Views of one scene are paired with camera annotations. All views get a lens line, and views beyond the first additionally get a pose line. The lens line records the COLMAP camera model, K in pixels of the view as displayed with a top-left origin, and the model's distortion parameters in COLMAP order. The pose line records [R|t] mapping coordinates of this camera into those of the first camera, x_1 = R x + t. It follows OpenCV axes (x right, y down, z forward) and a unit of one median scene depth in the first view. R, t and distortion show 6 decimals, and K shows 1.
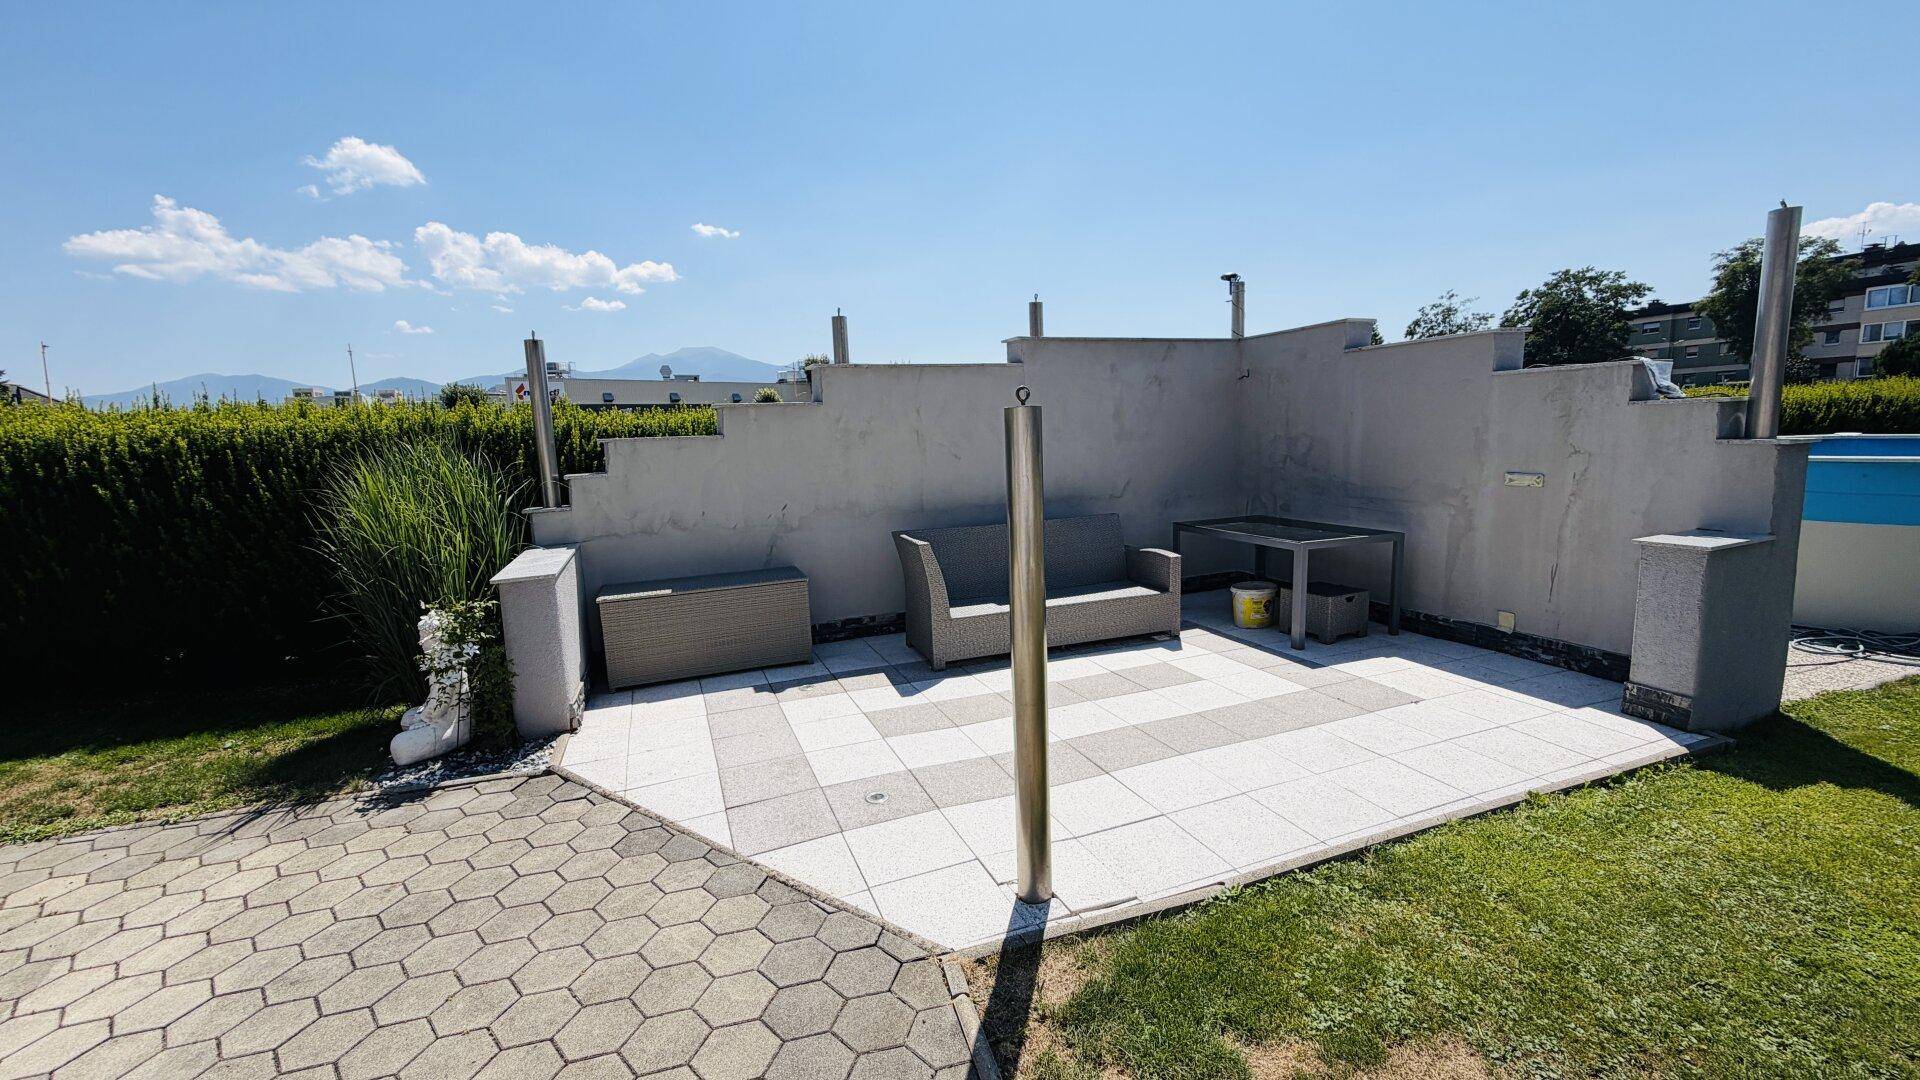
lens RADIAL K [[774.0, 0, 957.0], [0, 774.0, 542.4], [0, 0, 1]] dist [0.001516, 0.000219]
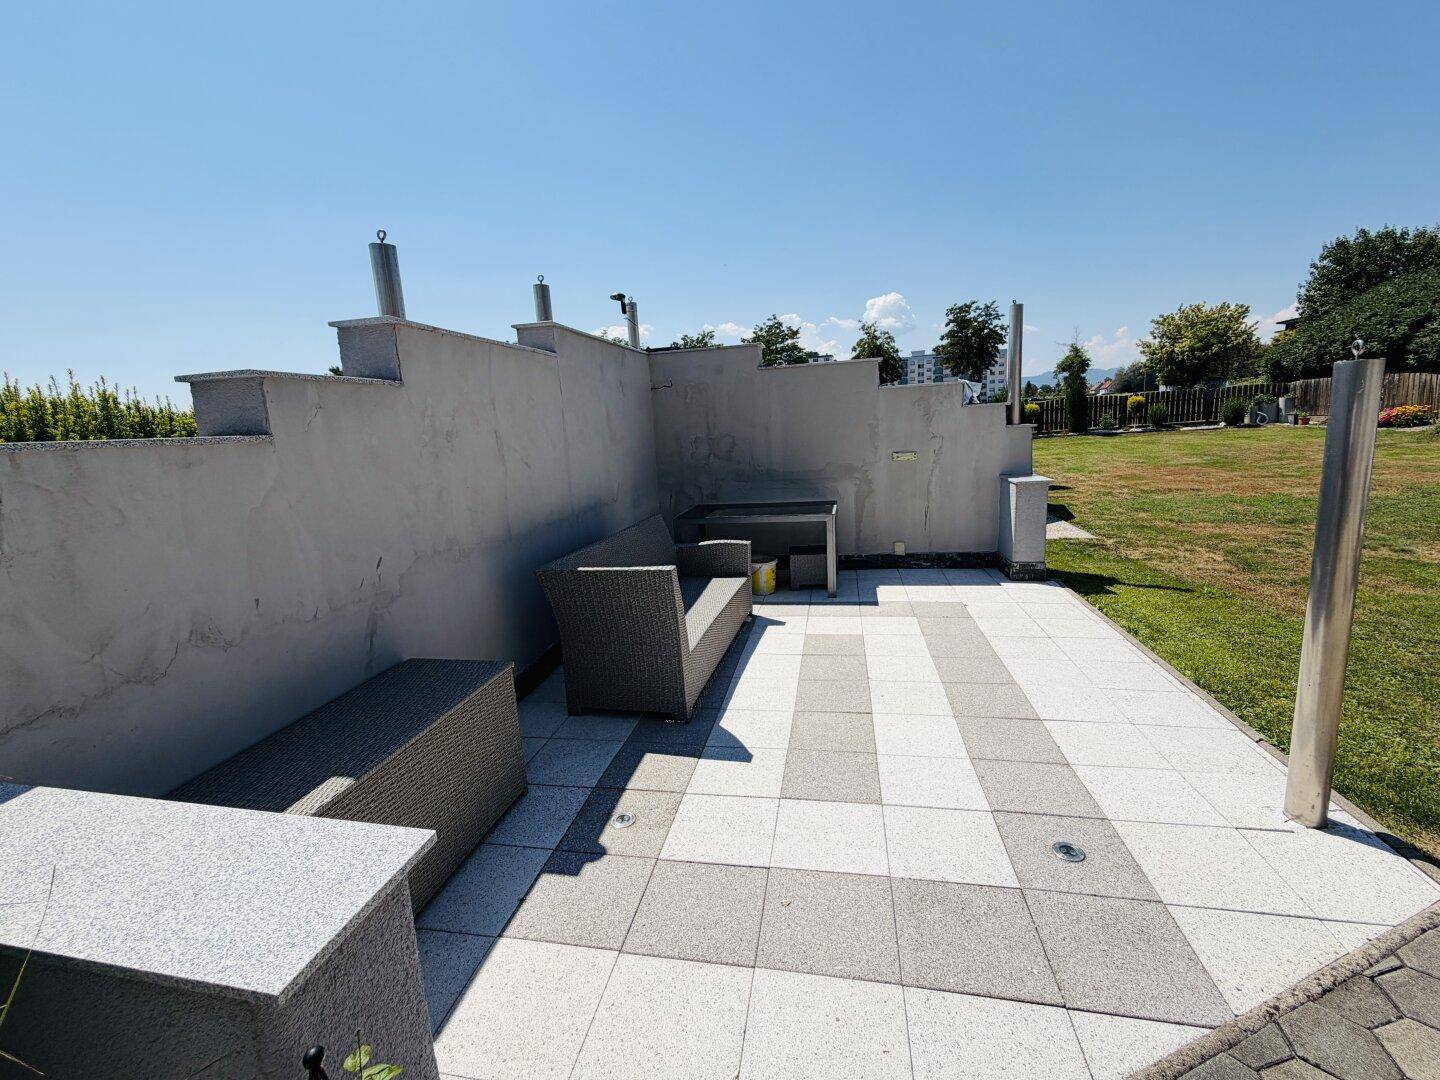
lens RADIAL K [[624.1, 0, 716.3], [0, 624.1, 543.7], [0, 0, 1]] dist [0.000730, 0.000063]
pose [[0.539146, -0.152311, 0.828325, -0.493102], [0.156558, 0.984494, 0.079126, -0.059899], [-0.827533, 0.087020, 0.554632, 0.570826]]
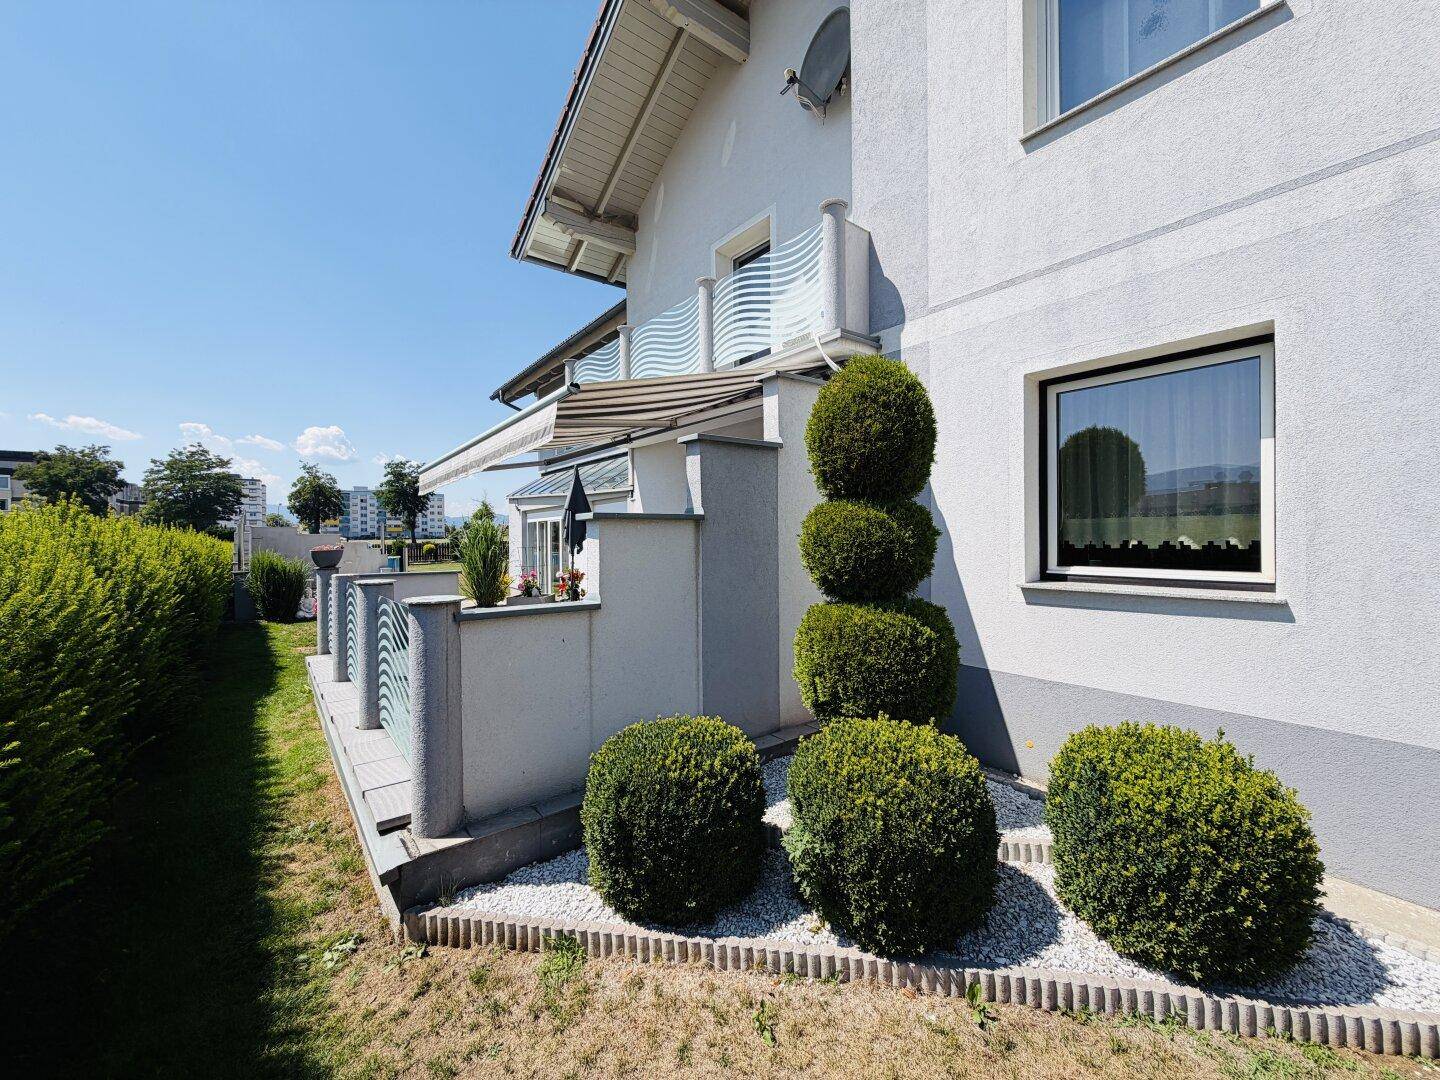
lens RADIAL K [[578.2, 0, 720.0], [0, 578.2, 540.0], [0, 0, 1]] dist [0.000096, -0.000068]
pose [[-0.288241, 0.038005, 0.956803, -3.245992], [0.154357, 0.987989, 0.007257, 0.106013], [-0.945035, 0.149781, -0.290645, -0.194041]]
